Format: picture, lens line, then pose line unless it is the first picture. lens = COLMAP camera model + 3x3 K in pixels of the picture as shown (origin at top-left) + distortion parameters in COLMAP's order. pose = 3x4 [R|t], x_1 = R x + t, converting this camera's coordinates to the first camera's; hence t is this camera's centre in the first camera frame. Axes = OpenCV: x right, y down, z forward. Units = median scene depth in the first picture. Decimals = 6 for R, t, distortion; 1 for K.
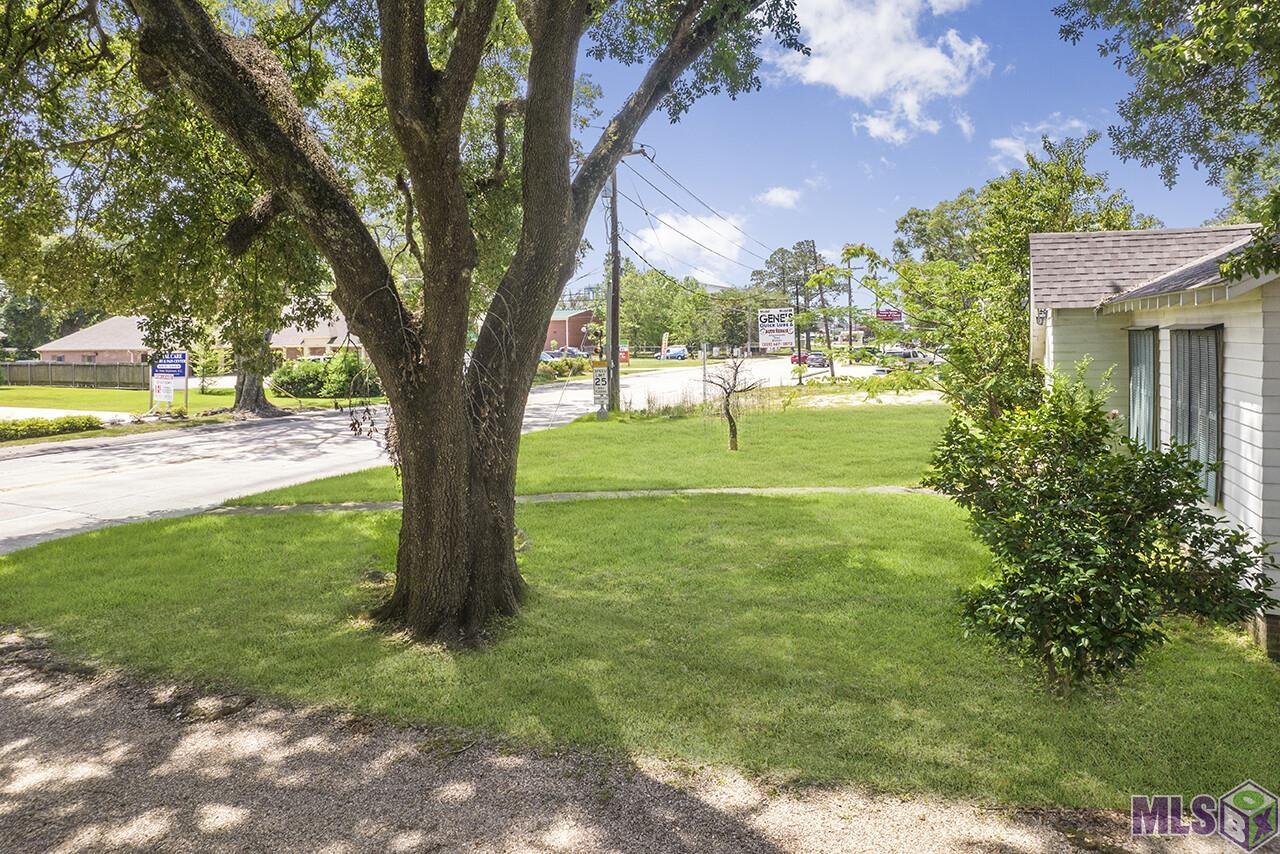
lens RADIAL K [[826.3, 0, 633.3], [0, 826.3, 423.6], [0, 0, 1]] dist [-0.049041, 0.025639]
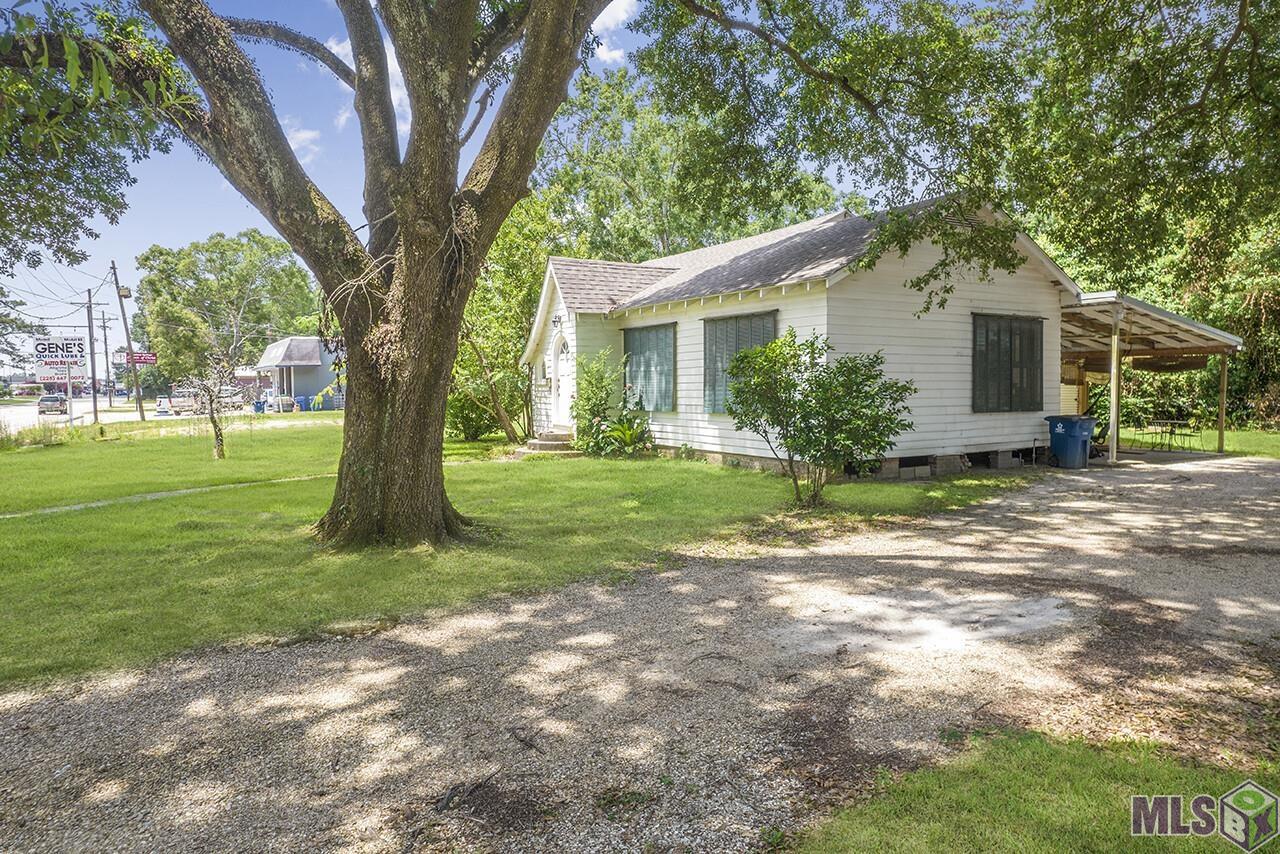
lens RADIAL K [[826.3, 0, 633.3], [0, 826.3, 423.6], [0, 0, 1]] dist [-0.049041, 0.025639]
pose [[0.635612, -0.029906, 0.771429, -0.821437], [0.077790, 0.996645, -0.025457, 0.140182], [-0.768080, 0.076190, 0.635806, 0.140852]]
